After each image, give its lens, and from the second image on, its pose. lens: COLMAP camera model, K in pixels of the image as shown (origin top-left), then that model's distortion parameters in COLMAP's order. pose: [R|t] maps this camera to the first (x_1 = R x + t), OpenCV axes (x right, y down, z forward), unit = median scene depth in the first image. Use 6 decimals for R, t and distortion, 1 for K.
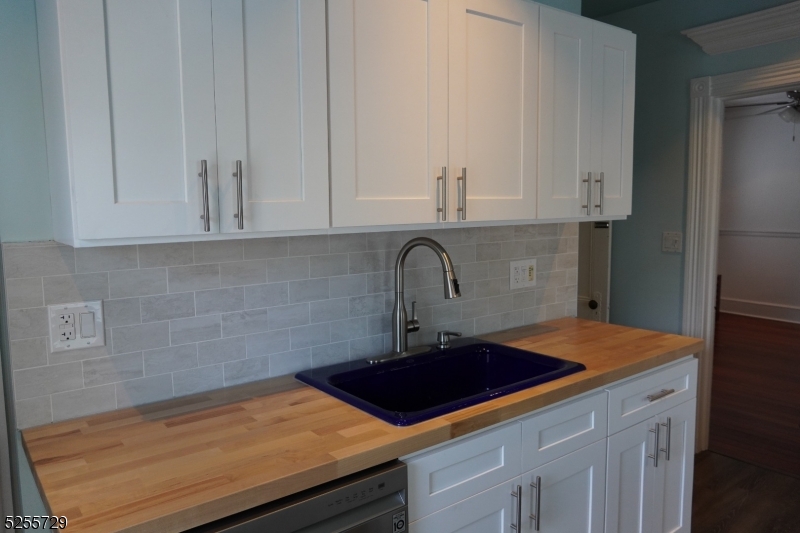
lens RADIAL K [[601.0, 0, 400.1], [0, 601.0, 267.6], [0, 0, 1]] dist [-0.043627, 0.014704]
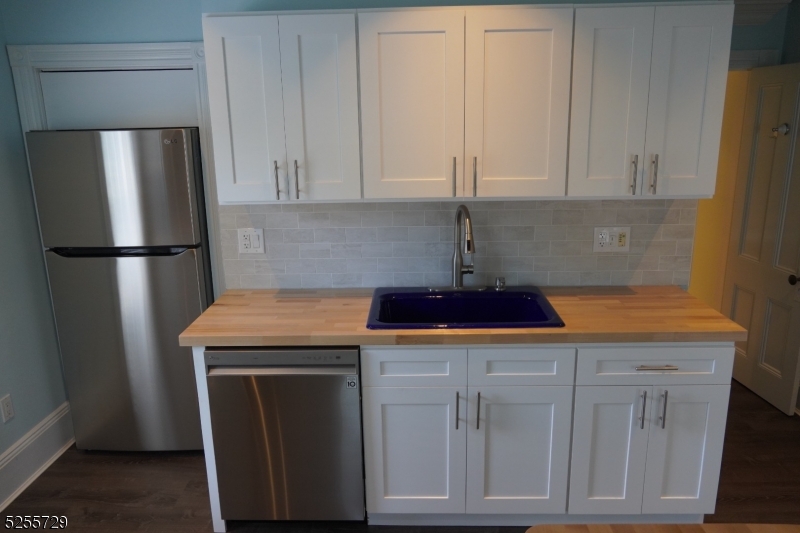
lens RADIAL K [[601.0, 0, 403.7], [0, 601.0, 266.8], [0, 0, 1]] dist [-0.043627, 0.014704]
pose [[0.766475, 0.153286, -0.623715, 0.847268], [-0.061944, 0.984218, 0.165762, -0.137842], [0.639280, -0.088418, 0.763874, -0.124013]]
